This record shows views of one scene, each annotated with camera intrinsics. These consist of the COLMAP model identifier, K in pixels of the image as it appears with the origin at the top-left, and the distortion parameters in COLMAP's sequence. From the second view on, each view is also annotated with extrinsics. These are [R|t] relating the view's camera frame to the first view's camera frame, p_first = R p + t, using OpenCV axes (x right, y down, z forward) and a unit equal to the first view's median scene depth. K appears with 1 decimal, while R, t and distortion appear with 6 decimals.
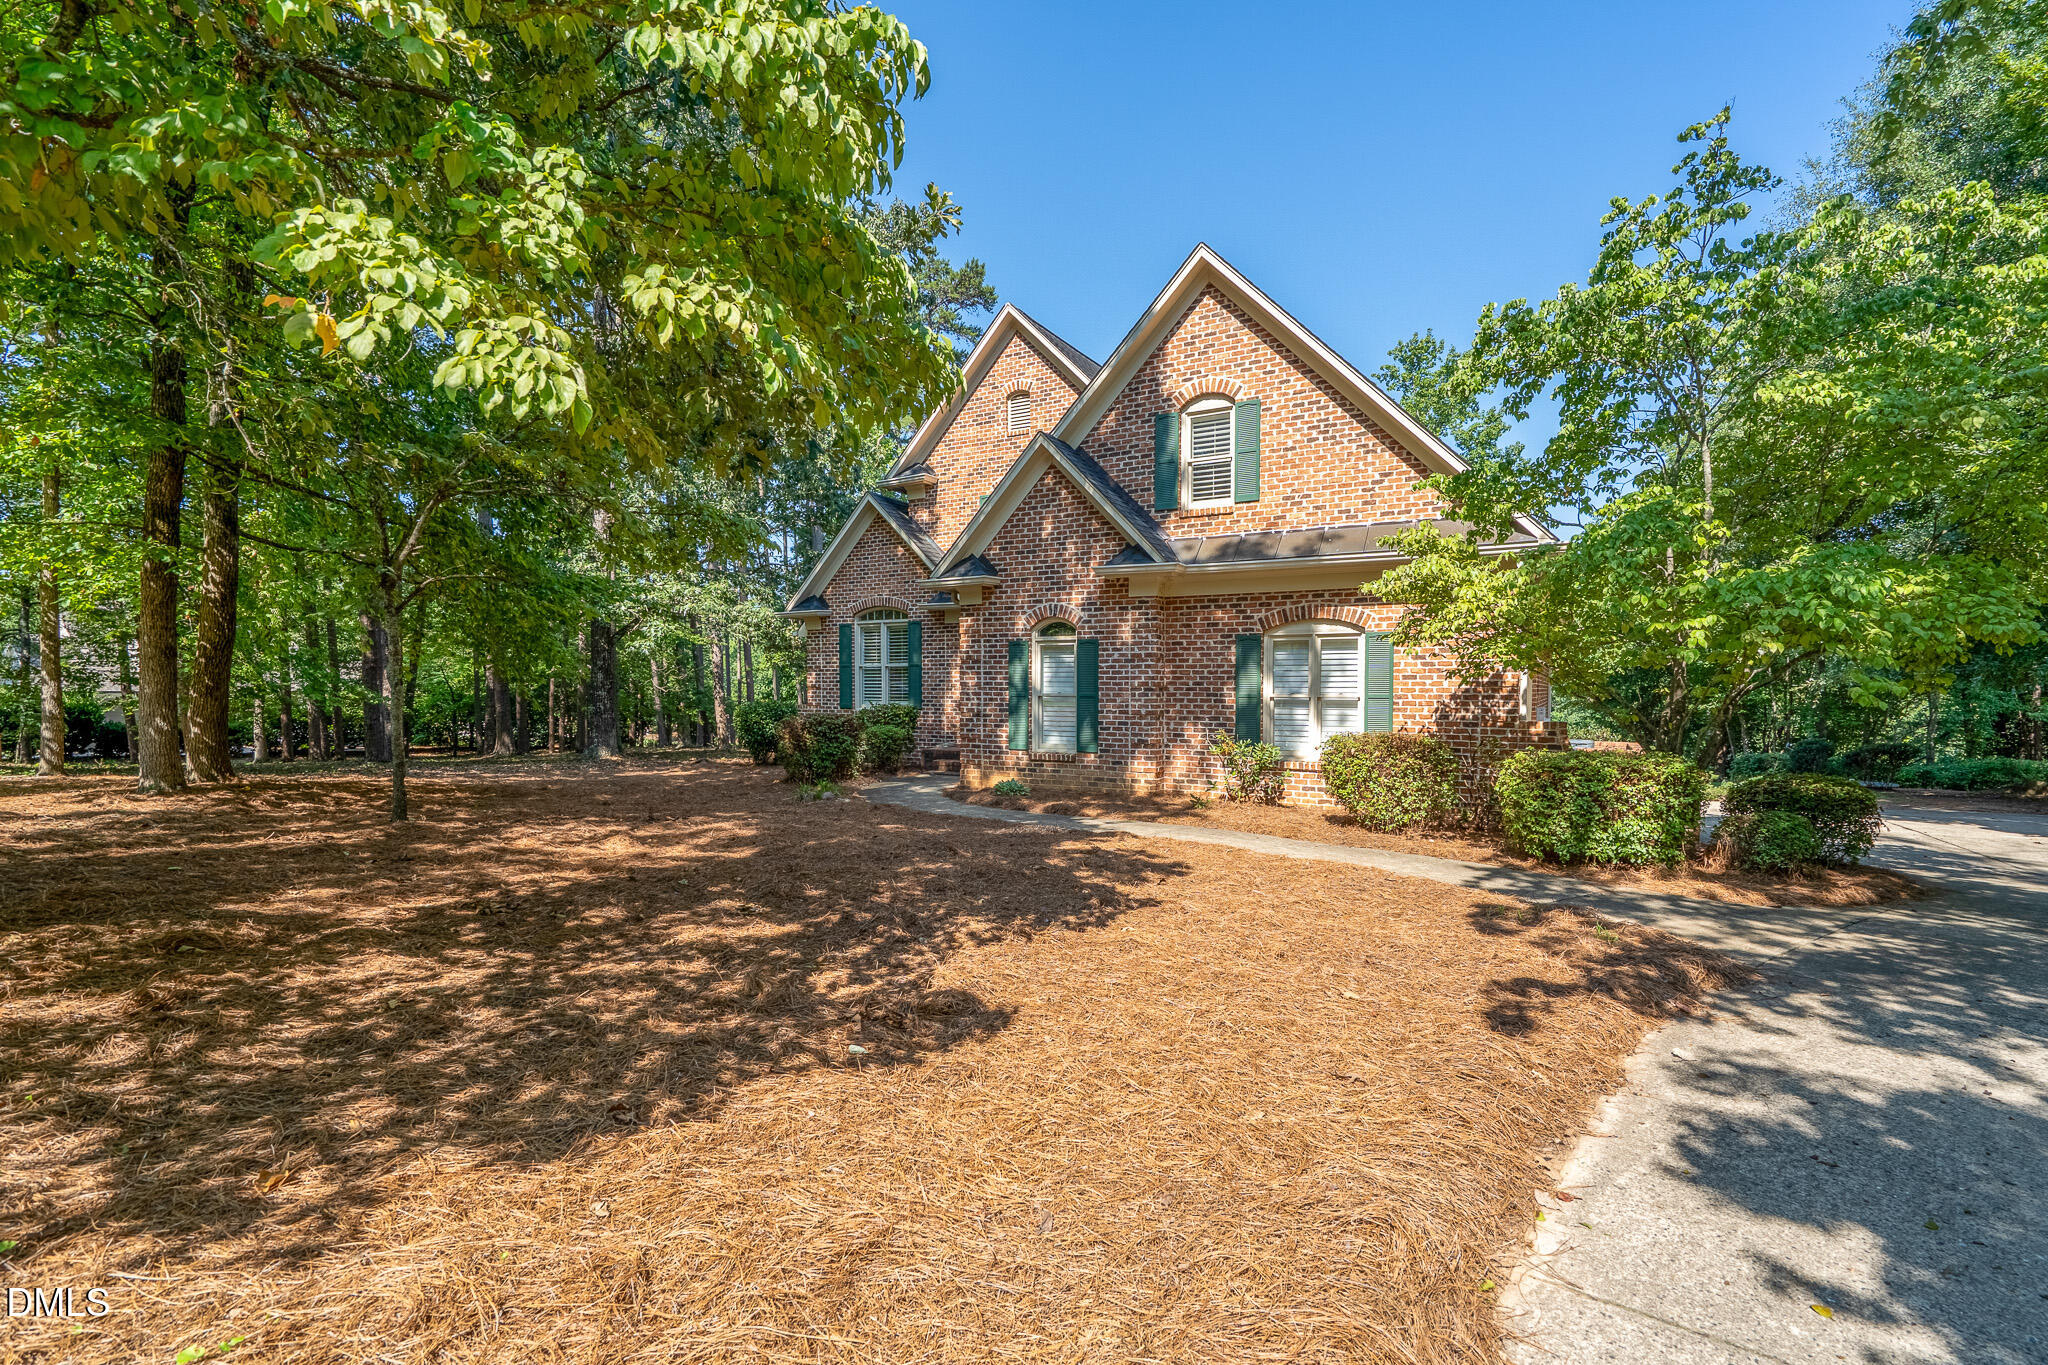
lens RADIAL K [[951.0, 0, 1028.3], [0, 951.0, 685.5], [0, 0, 1]] dist [-0.001988, 0.000817]
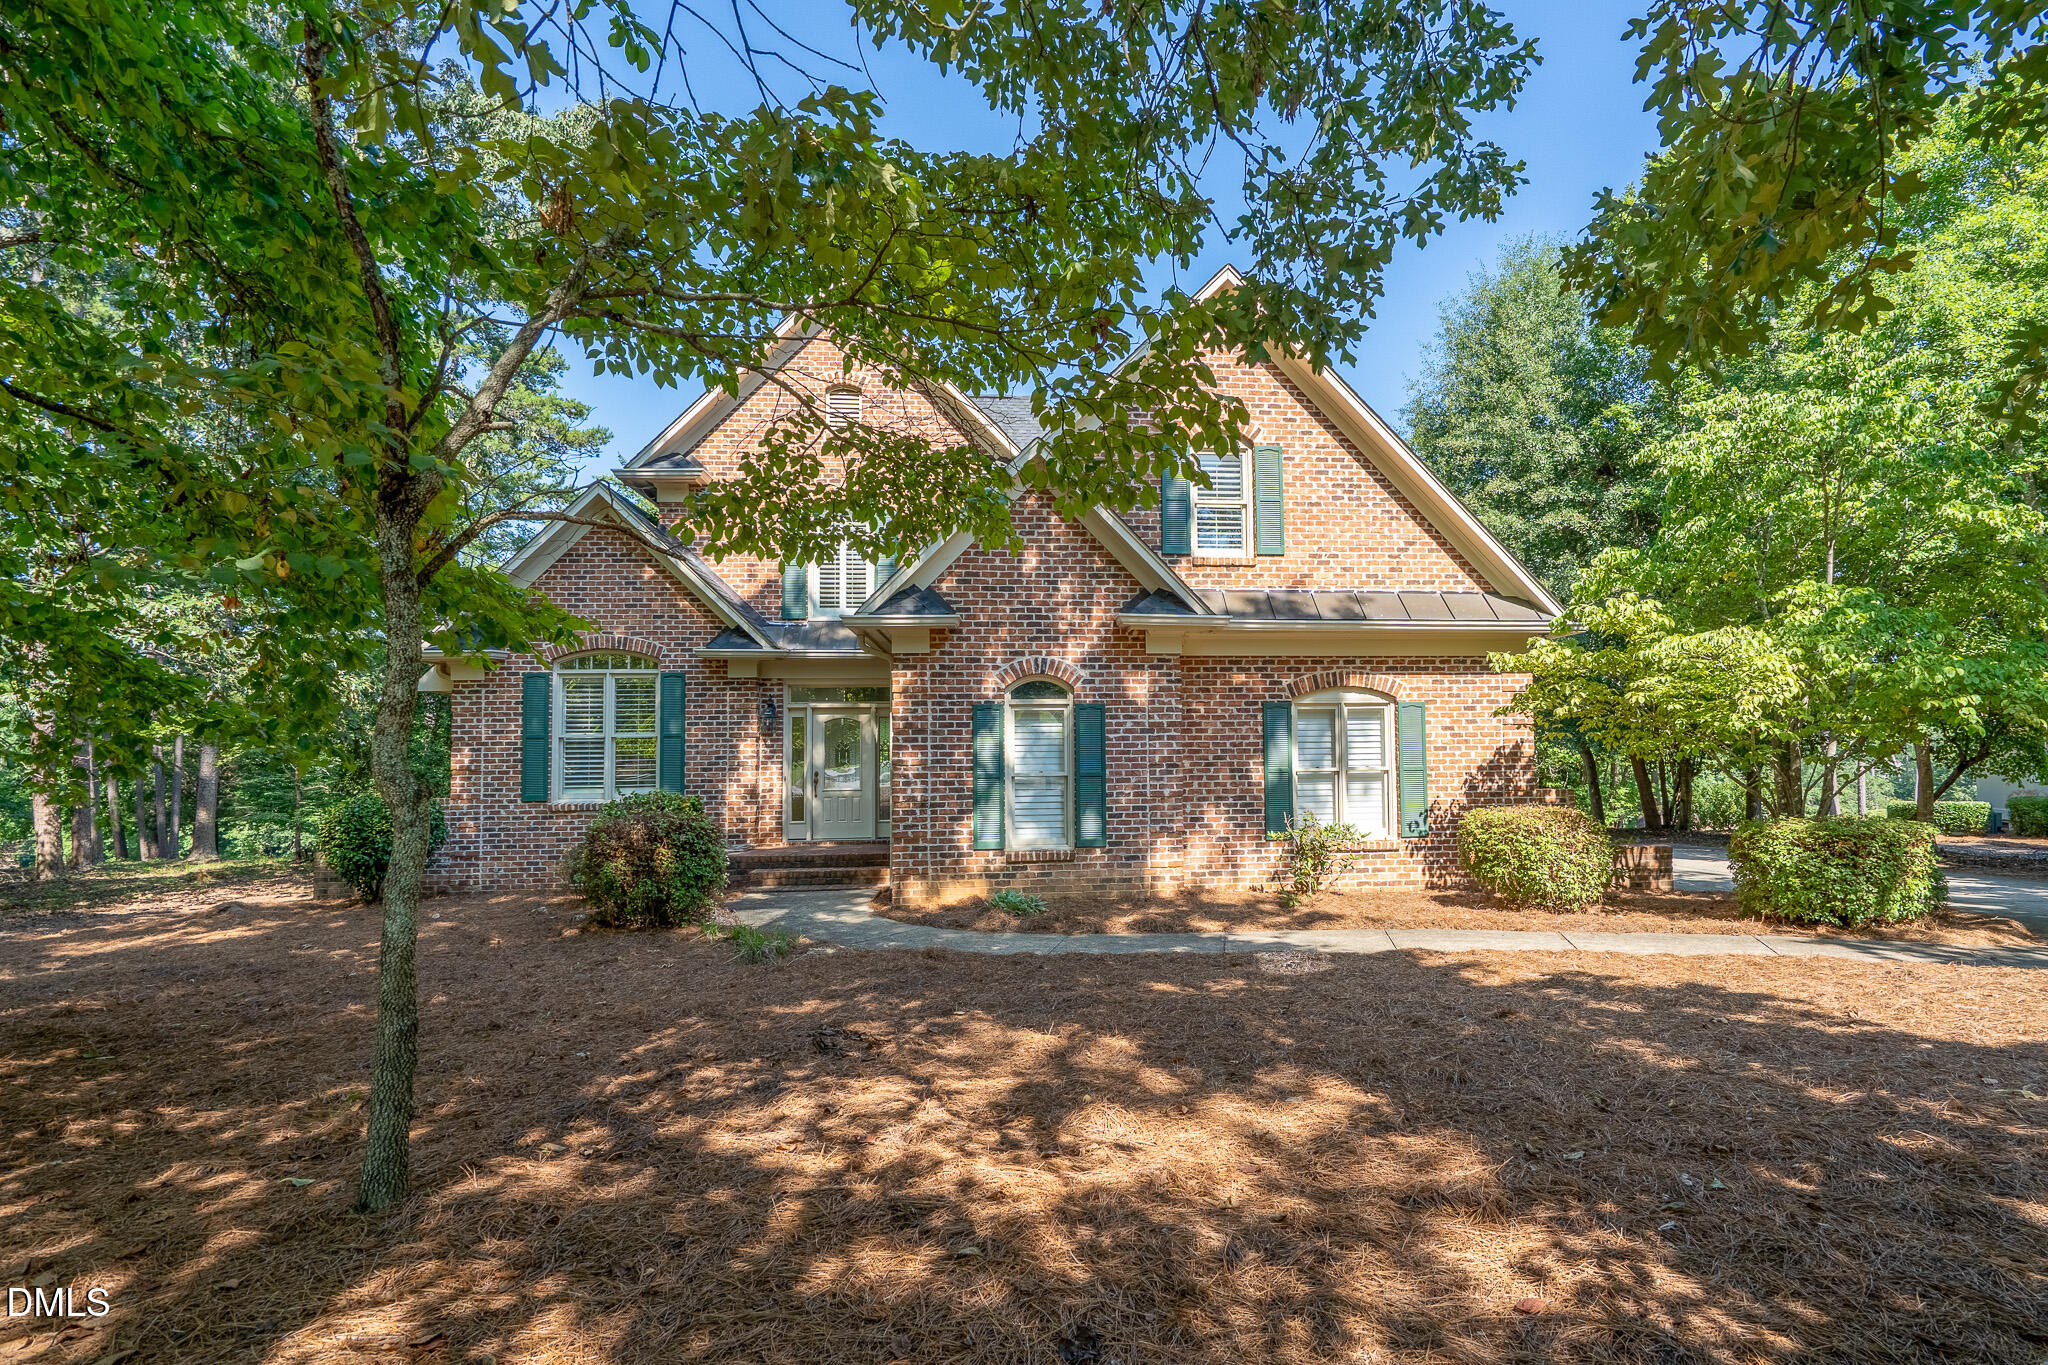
lens RADIAL K [[951.0, 0, 1023.1], [0, 951.0, 674.3], [0, 0, 1]] dist [-0.001988, 0.000817]
pose [[0.803176, 0.036818, 0.594604, -0.476090], [0.012774, 0.996795, -0.078978, -0.011699], [-0.595605, 0.071029, 0.800131, 0.411962]]
